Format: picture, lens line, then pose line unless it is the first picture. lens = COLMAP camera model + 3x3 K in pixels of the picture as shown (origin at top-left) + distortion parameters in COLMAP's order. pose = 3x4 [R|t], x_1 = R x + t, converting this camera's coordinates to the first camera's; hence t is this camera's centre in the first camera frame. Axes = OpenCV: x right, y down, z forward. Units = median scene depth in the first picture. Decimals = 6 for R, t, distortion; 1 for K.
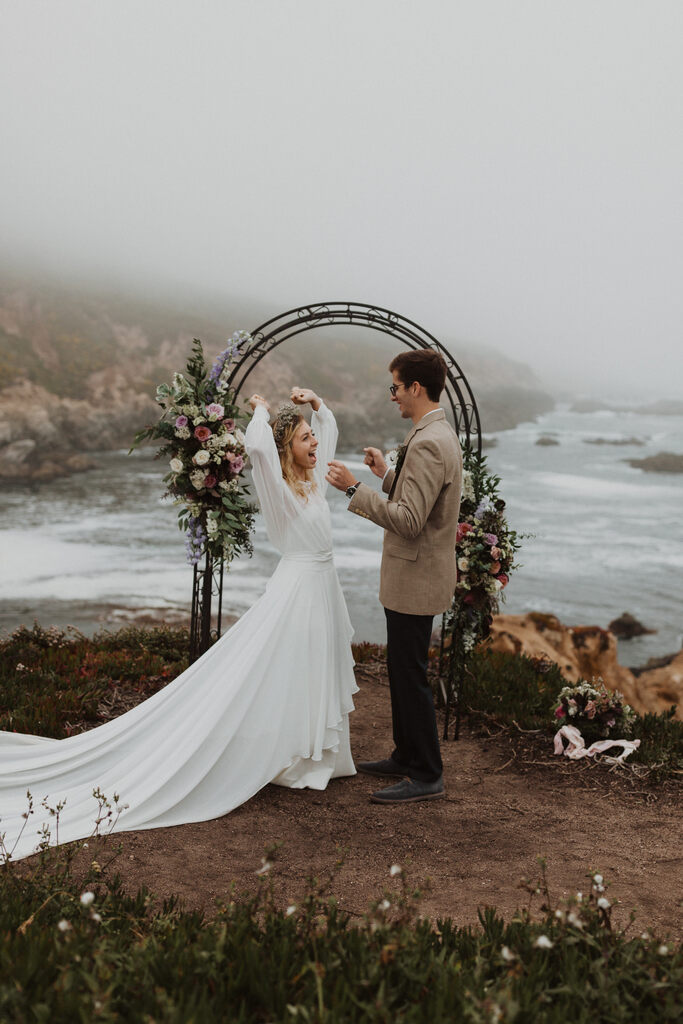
lens RADIAL K [[1126.3, 0, 365.8], [0, 1126.3, 563.5], [0, 0, 1]] dist [0.007953, -0.006514]
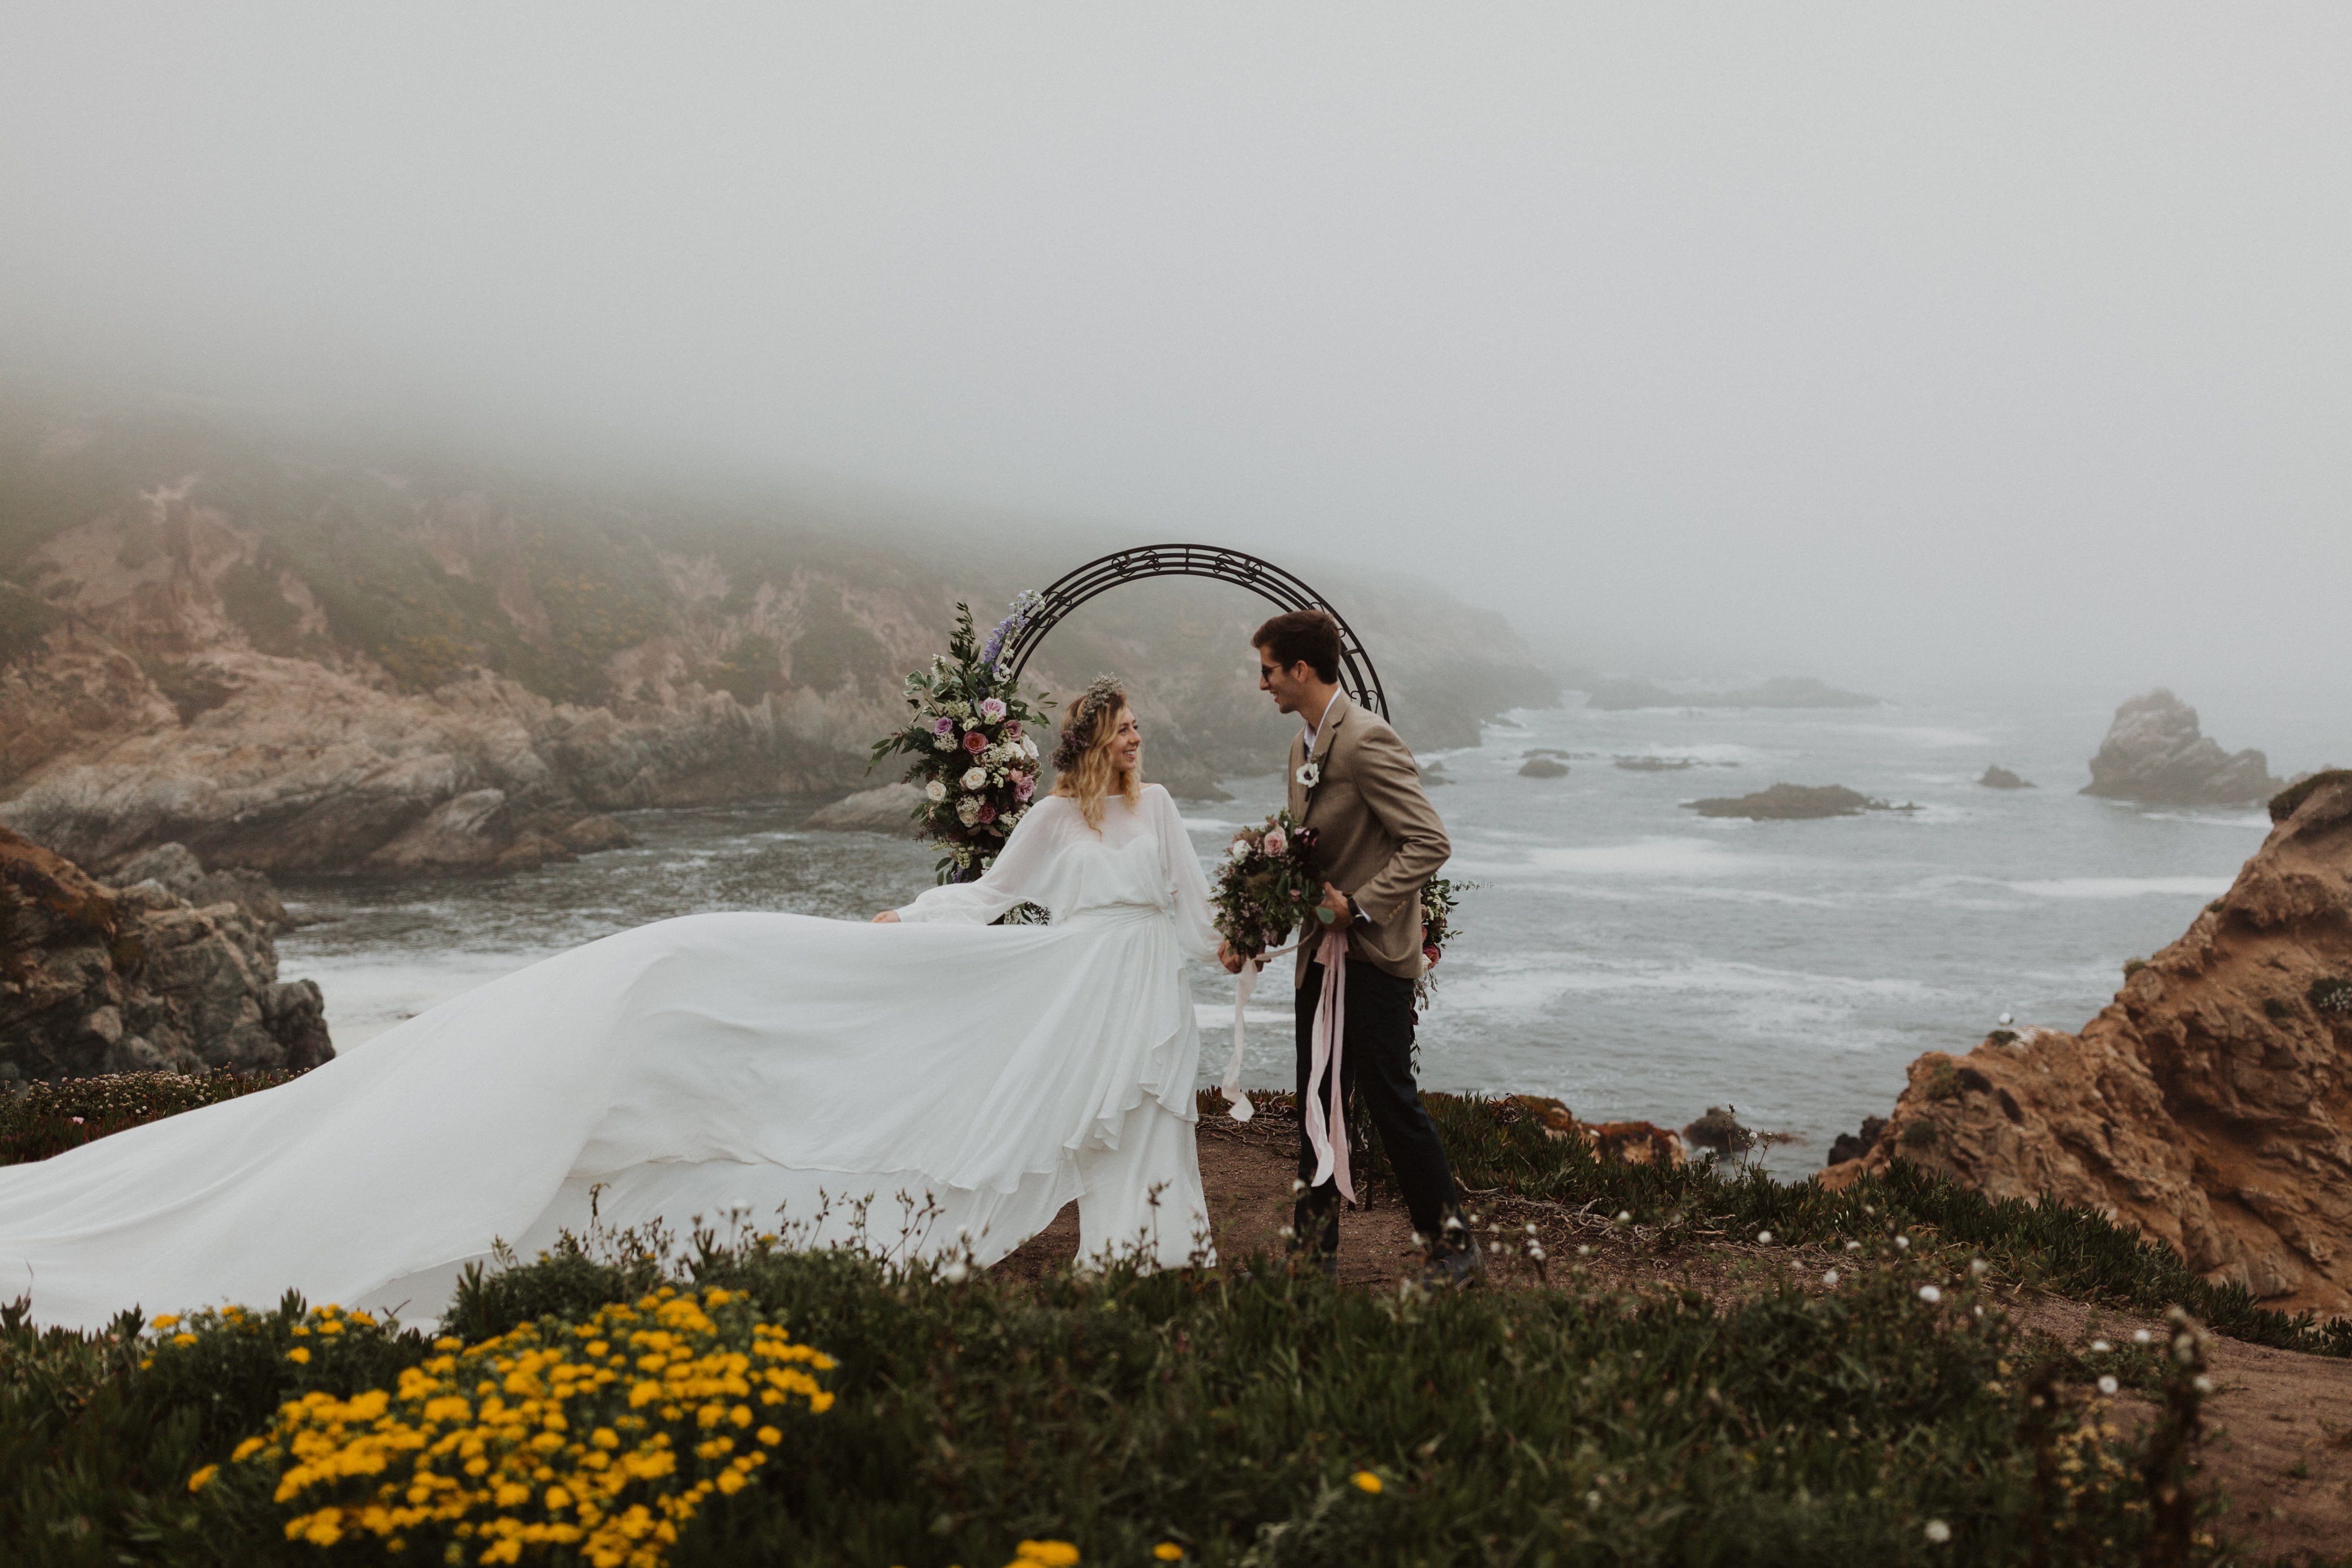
lens RADIAL K [[2349.6, 0, 1176.0], [0, 2349.6, 784.0], [0, 0, 1]] dist [-0.000690, -0.002510]
pose [[0.999748, -0.022405, 0.001649, -0.027216], [0.022454, 0.994220, -0.104991, 0.056070], [0.000713, 0.105001, 0.994472, -0.371021]]
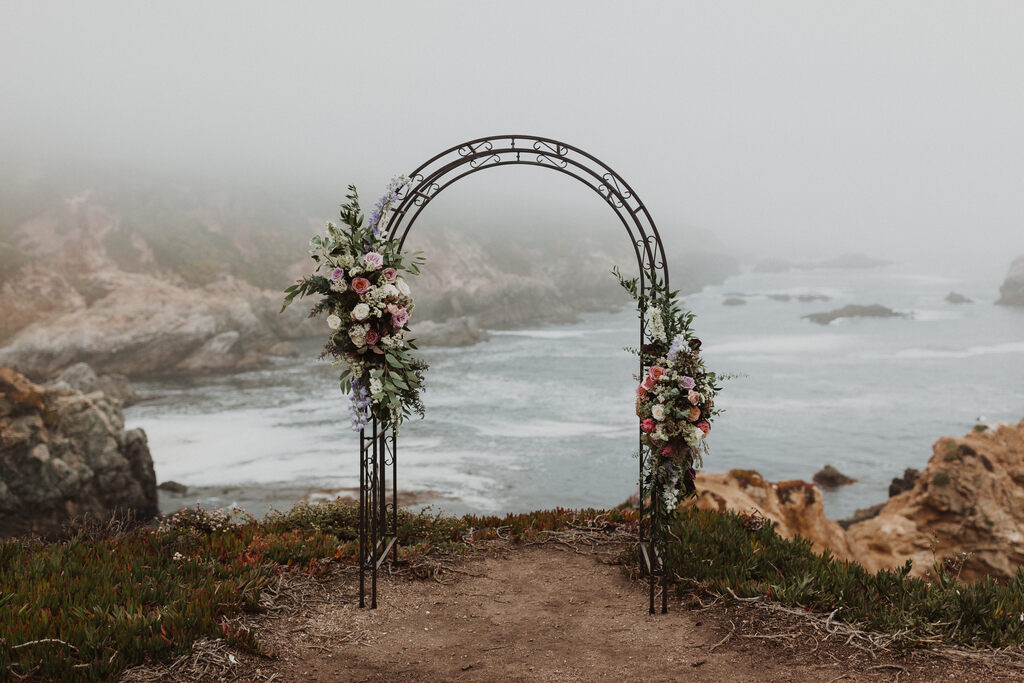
lens RADIAL K [[1095.5, 0, 515.5], [0, 1095.5, 323.5], [0, 0, 1]] dist [0.005634, -0.007901]
pose [[0.997277, -0.062701, -0.038826, 0.011863], [0.058504, 0.993151, -0.101136, 0.011645], [0.044902, 0.098589, 0.994115, 0.123636]]
